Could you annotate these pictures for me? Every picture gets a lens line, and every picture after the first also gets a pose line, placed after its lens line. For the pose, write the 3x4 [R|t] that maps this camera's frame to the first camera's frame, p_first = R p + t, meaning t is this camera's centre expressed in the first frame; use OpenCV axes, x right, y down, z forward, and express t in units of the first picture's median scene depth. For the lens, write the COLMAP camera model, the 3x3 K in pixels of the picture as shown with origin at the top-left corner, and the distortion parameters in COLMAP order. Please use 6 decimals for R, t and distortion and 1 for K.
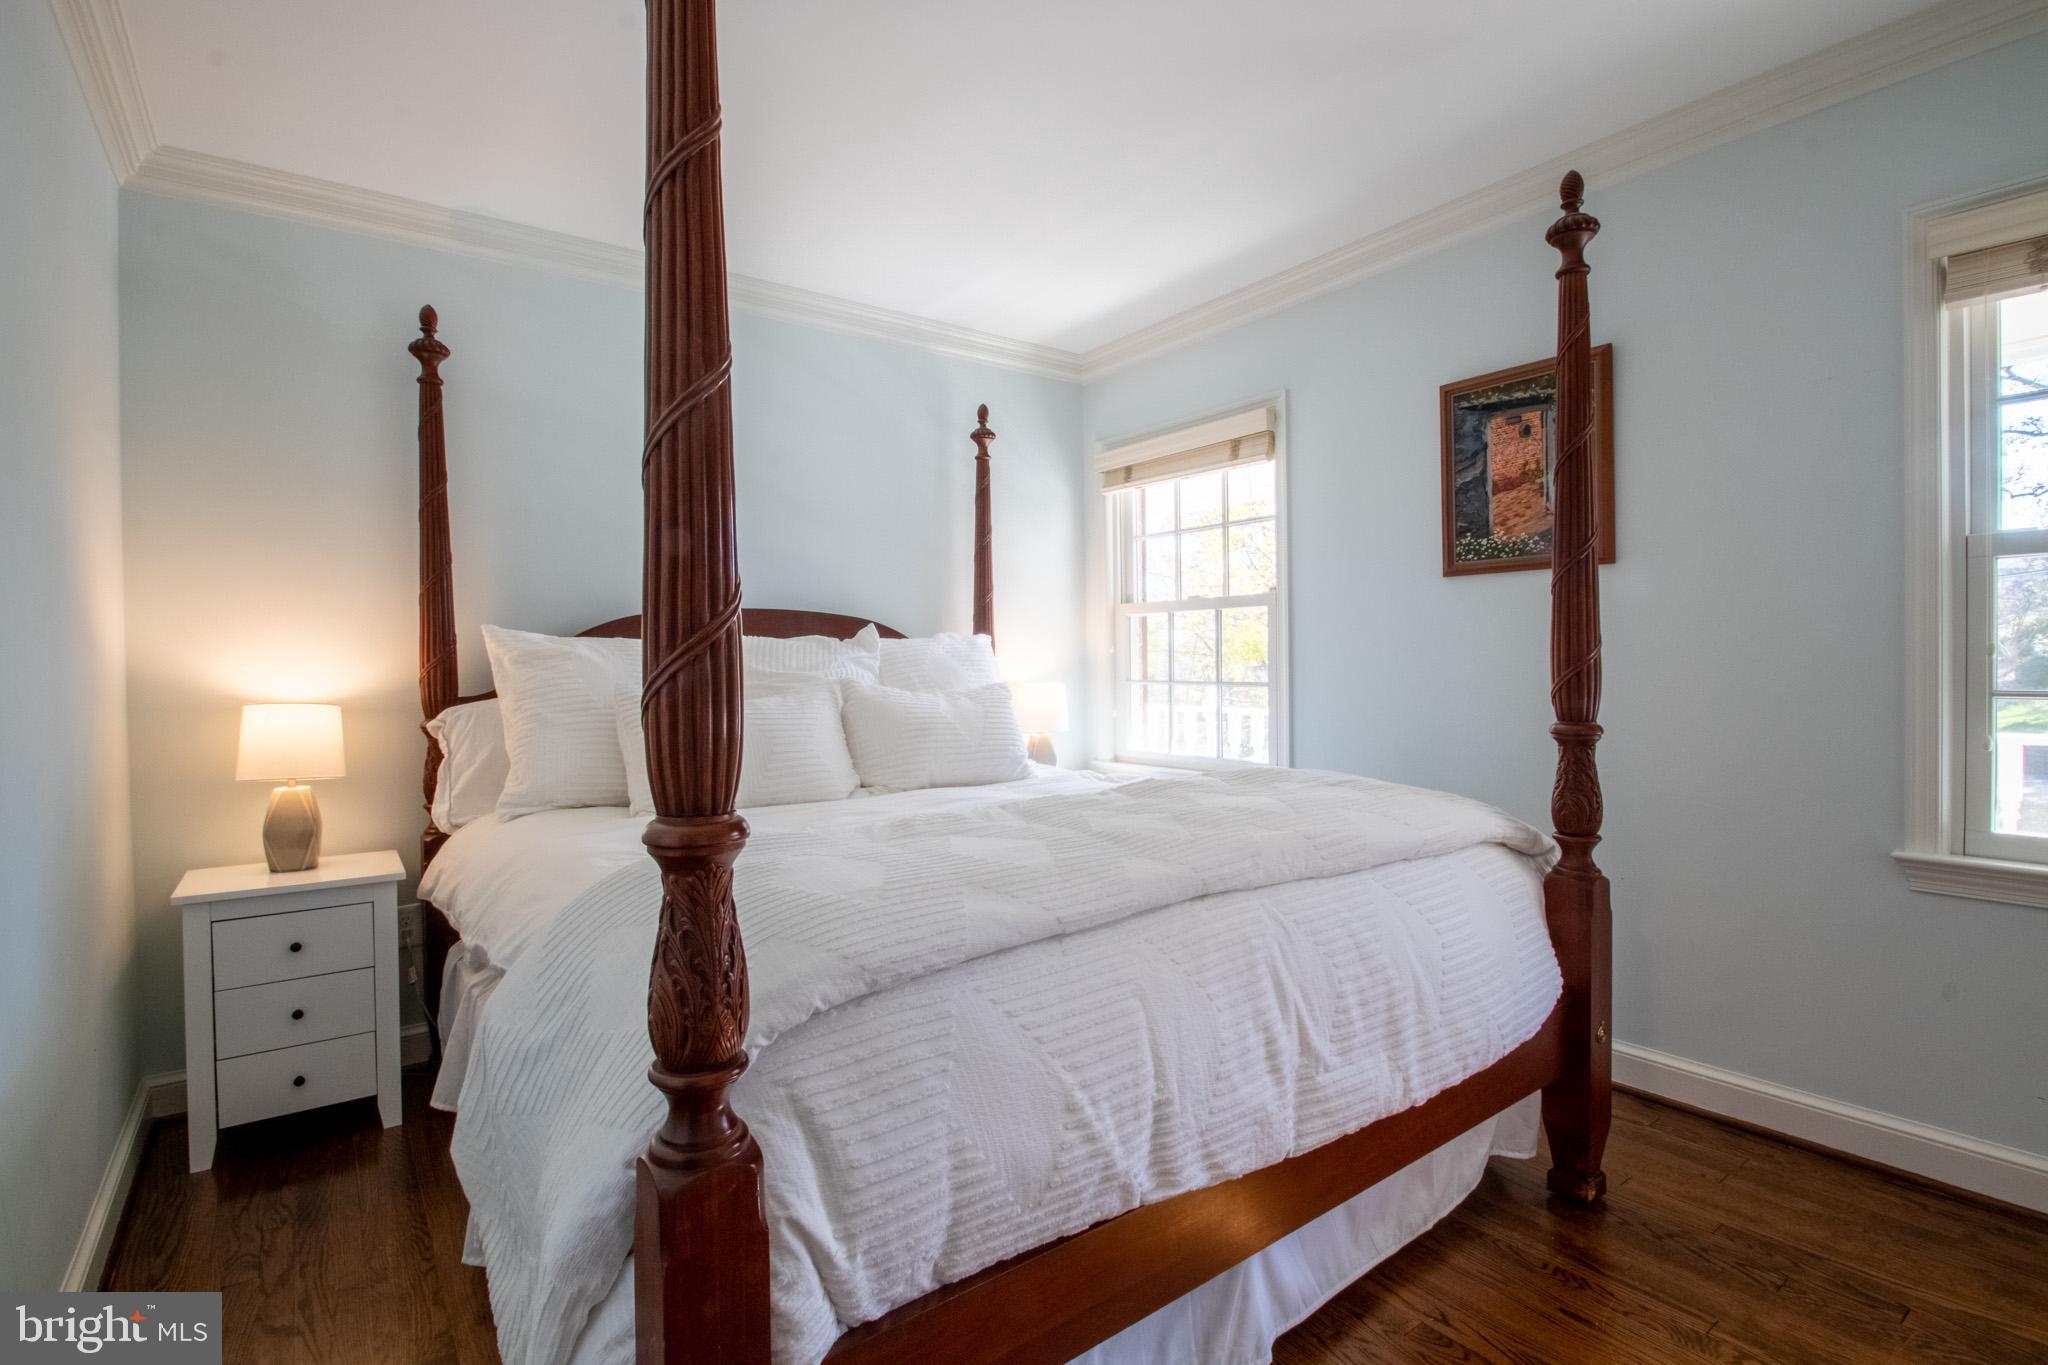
lens RADIAL K [[977.6, 0, 1024.0], [0, 977.6, 682.5], [0, 0, 1]] dist [0.001120, -0.010356]
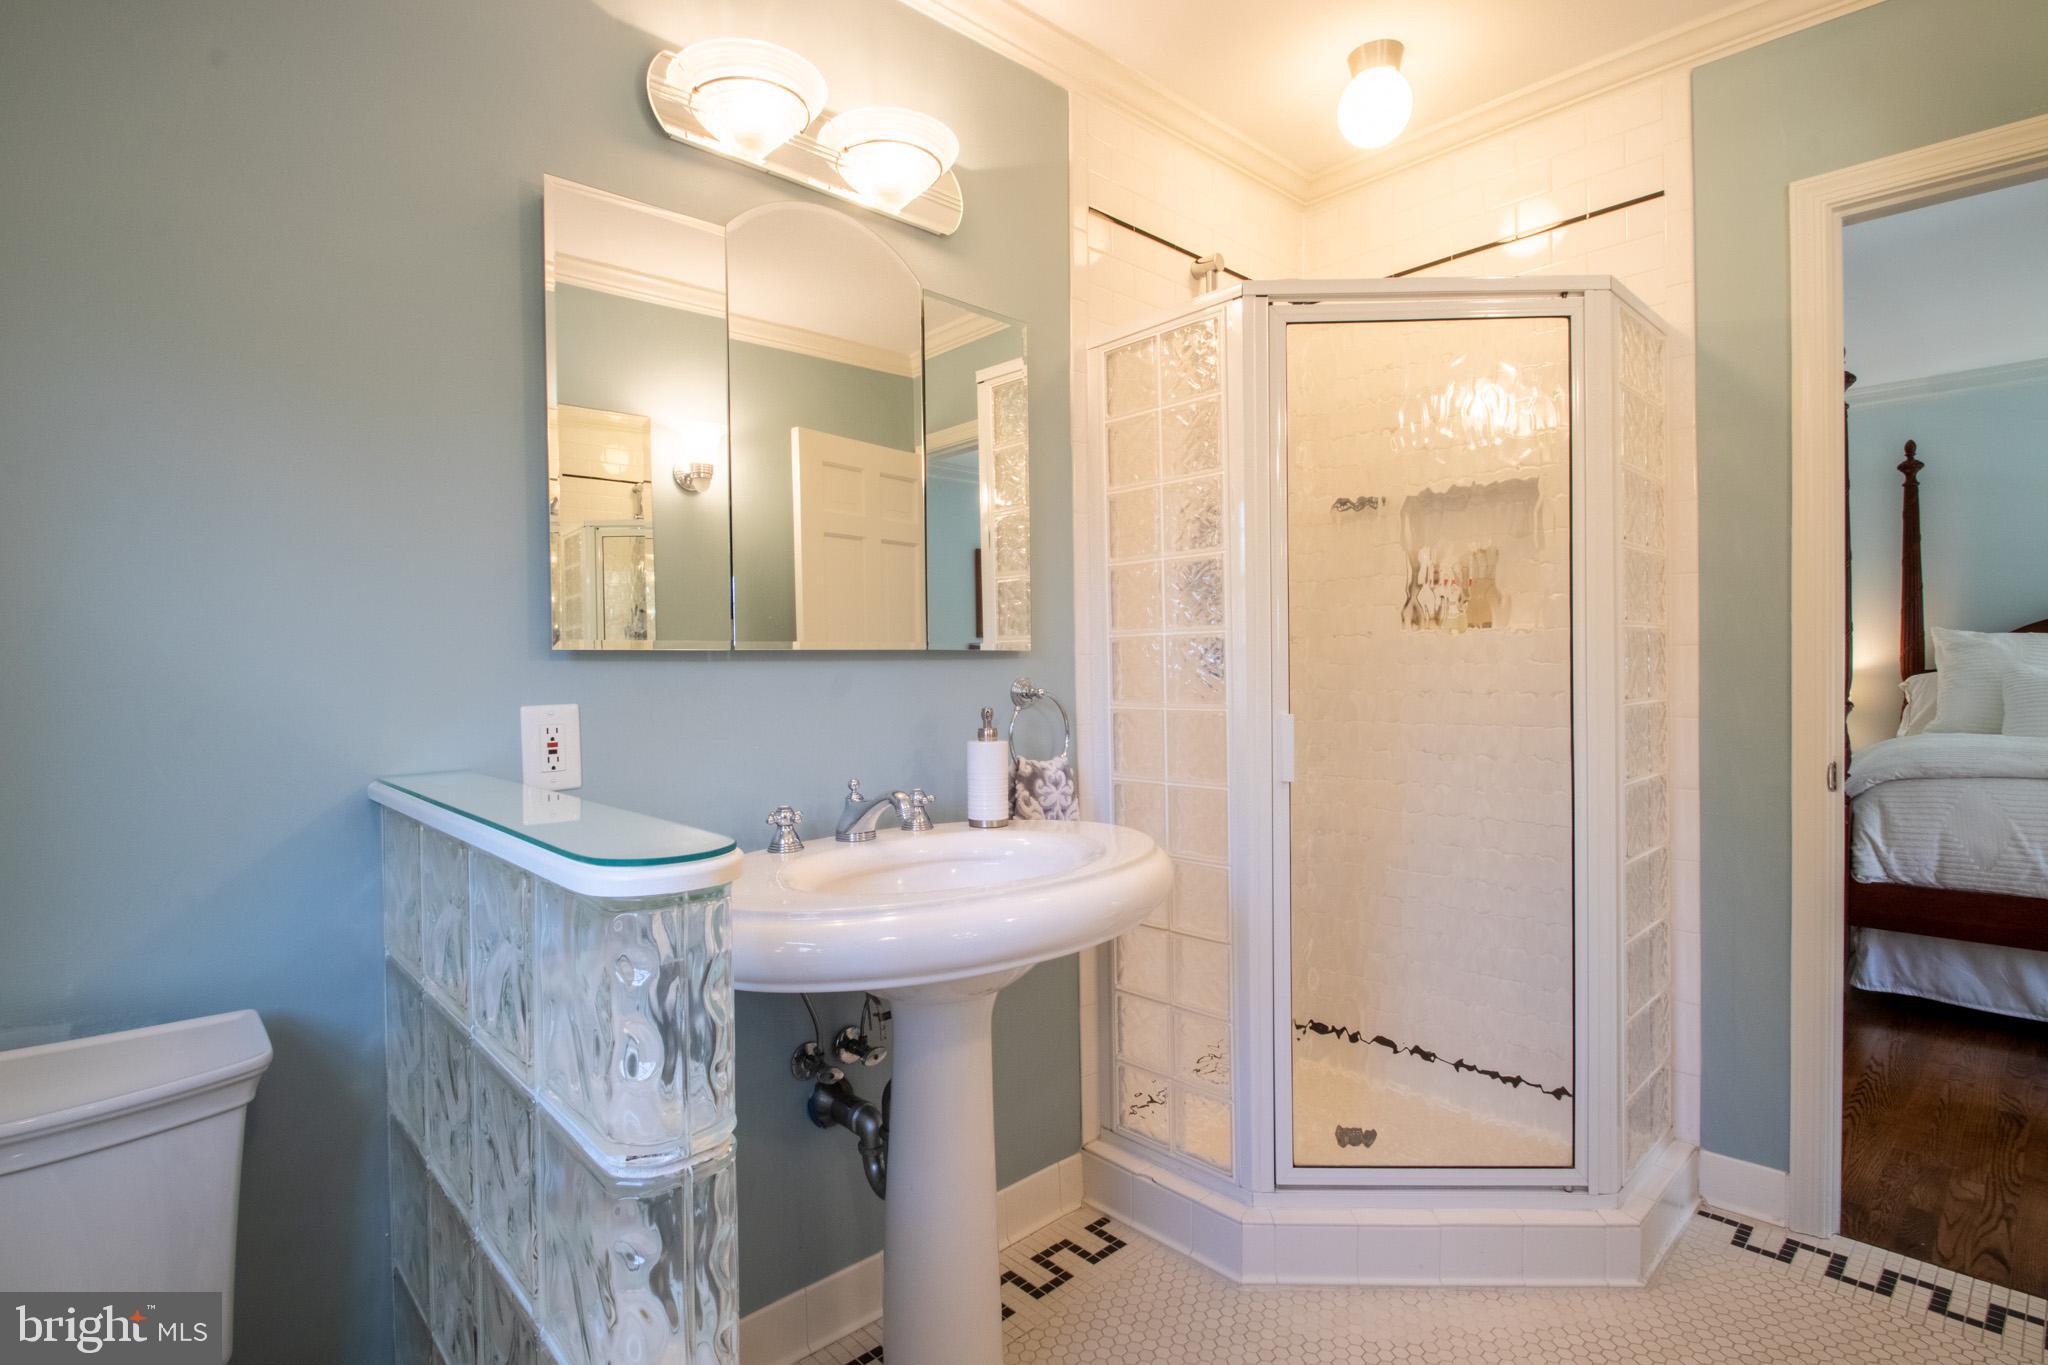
lens RADIAL K [[1042.0, 0, 1024.0], [0, 1042.0, 682.5], [0, 0, 1]] dist [-0.001974, -0.000392]
pose [[0.149362, 0.041943, -0.987893, 1.014659], [-0.013651, 0.999092, 0.040355, -0.013697], [0.988688, 0.007458, 0.149799, -0.841439]]
